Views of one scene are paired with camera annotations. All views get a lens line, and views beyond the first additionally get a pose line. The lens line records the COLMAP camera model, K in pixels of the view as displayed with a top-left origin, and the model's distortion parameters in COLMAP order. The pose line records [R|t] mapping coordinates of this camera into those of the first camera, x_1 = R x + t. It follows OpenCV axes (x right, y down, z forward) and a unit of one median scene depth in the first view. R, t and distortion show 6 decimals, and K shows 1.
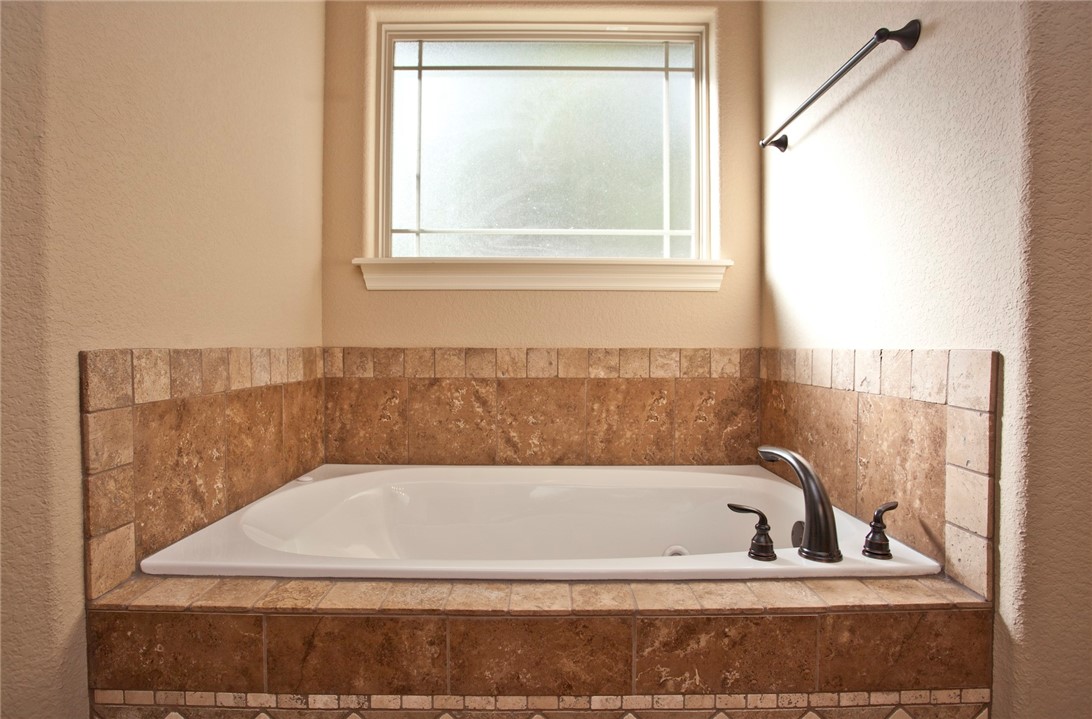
lens RADIAL K [[549.9, 0, 553.6], [0, 549.9, 354.3], [0, 0, 1]] dist [-0.071254, 0.027315]
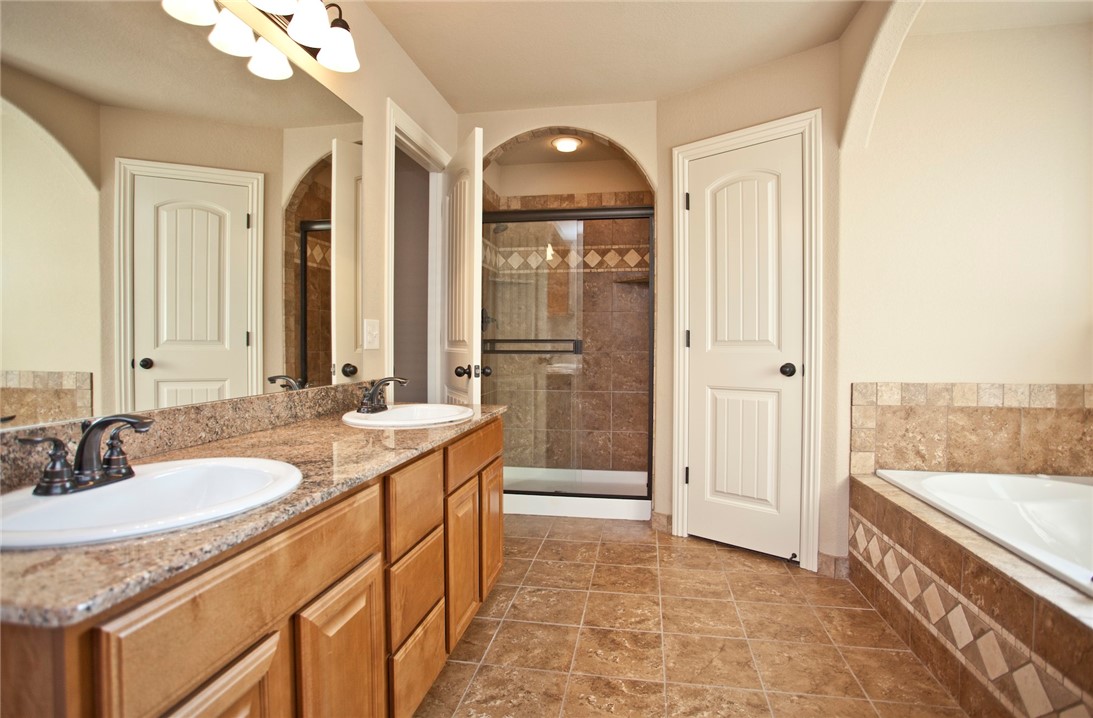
lens RADIAL K [[550.4, 0, 545.8], [0, 550.4, 356.3], [0, 0, 1]] dist [-0.071254, 0.027315]
pose [[-0.180705, 0.021762, -0.983296, 1.776537], [-0.013685, 0.999603, 0.024638, -0.158384], [0.983442, 0.017909, -0.180336, -0.059123]]
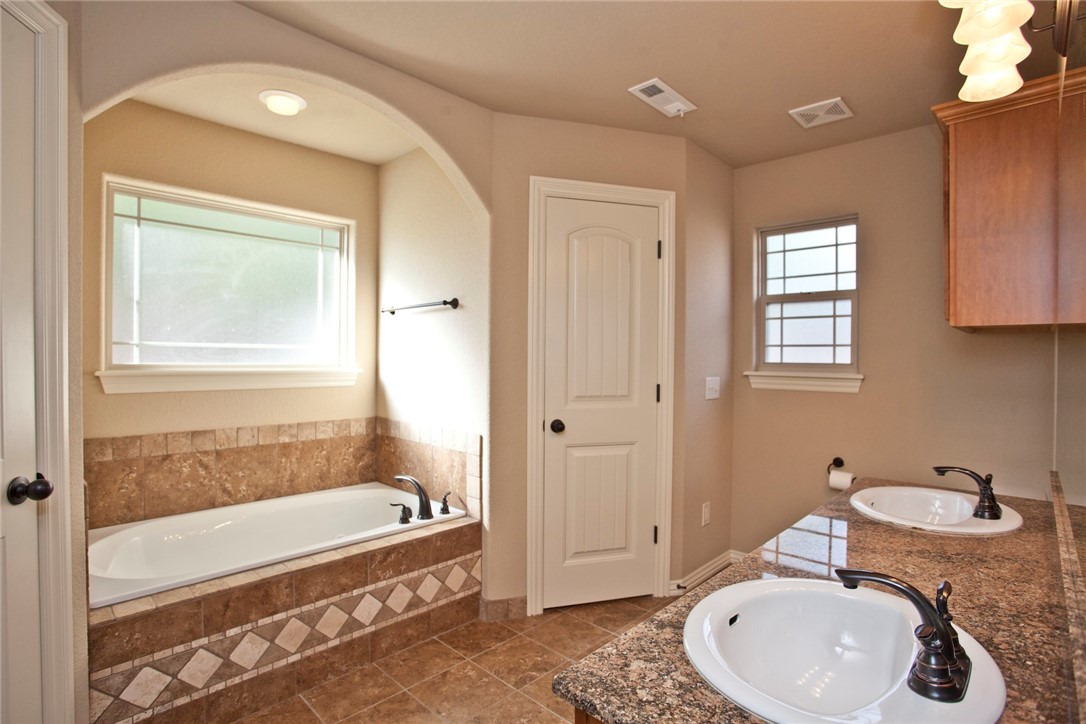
lens RADIAL K [[546.9, 0, 534.6], [0, 546.9, 359.1], [0, 0, 1]] dist [-0.071254, 0.027315]
pose [[0.709140, -0.006440, 0.705039, -0.902085], [0.002690, 0.999976, 0.006428, -0.370972], [-0.705063, -0.002661, 0.709140, -1.126274]]
